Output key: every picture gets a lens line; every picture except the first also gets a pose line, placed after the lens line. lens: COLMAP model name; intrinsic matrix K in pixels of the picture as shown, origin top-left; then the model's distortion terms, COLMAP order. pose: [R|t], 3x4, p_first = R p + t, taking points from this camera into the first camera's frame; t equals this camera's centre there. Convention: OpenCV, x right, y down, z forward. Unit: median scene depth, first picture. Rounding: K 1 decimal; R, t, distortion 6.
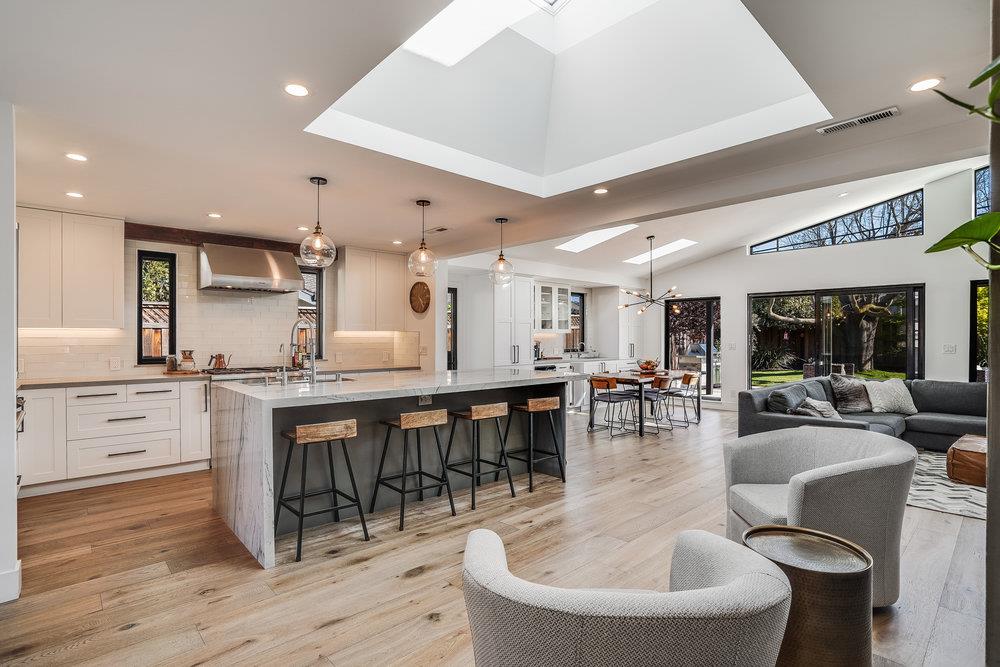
lens RADIAL K [[491.7, 0, 509.1], [0, 491.7, 335.2], [0, 0, 1]] dist [-0.027831, 0.004052]
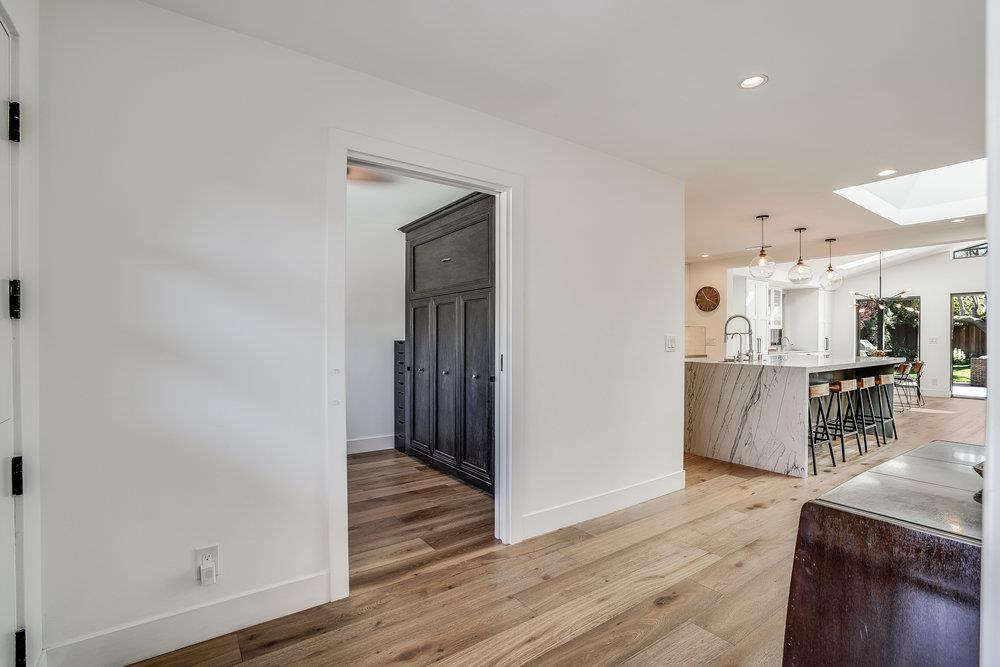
lens RADIAL K [[465.0, 0, 501.5], [0, 465.0, 335.3], [0, 0, 1]] dist [-0.035926, 0.005398]
pose [[0.991083, 0.003512, -0.133196, -0.718712], [-0.002626, 0.999973, 0.006827, 0.011878], [0.133217, -0.006416, 0.991066, -0.316590]]
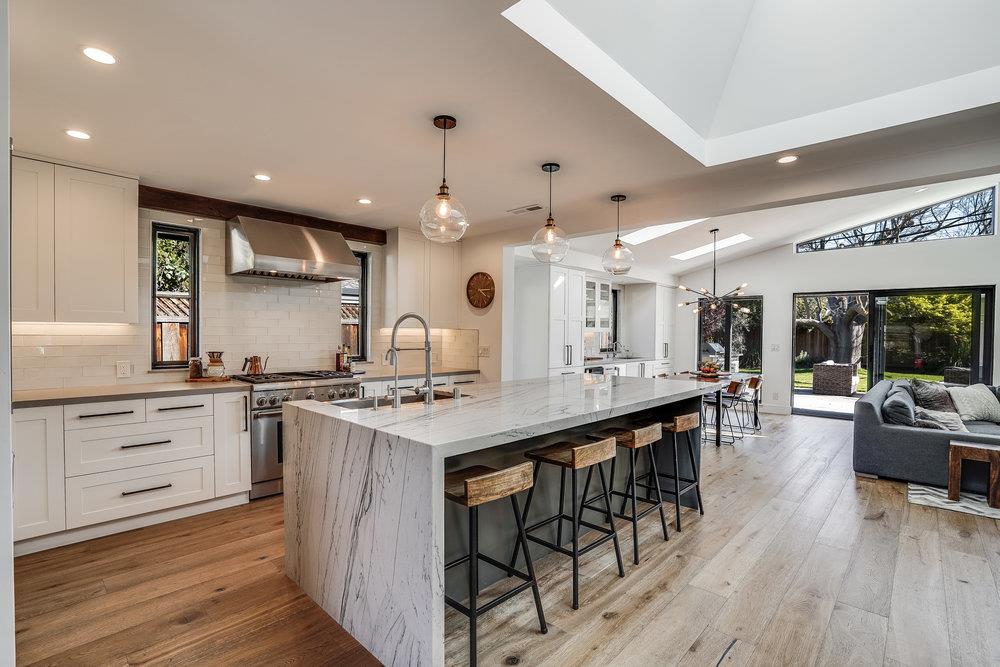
lens RADIAL K [[465.0, 0, 506.4], [0, 465.0, 338.2], [0, 0, 1]] dist [-0.035926, 0.005398]
pose [[0.997032, 0.008976, 0.076467, -0.261508], [-0.010200, 0.999826, 0.015638, -0.007717], [-0.076313, -0.016372, 0.996949, 0.233223]]
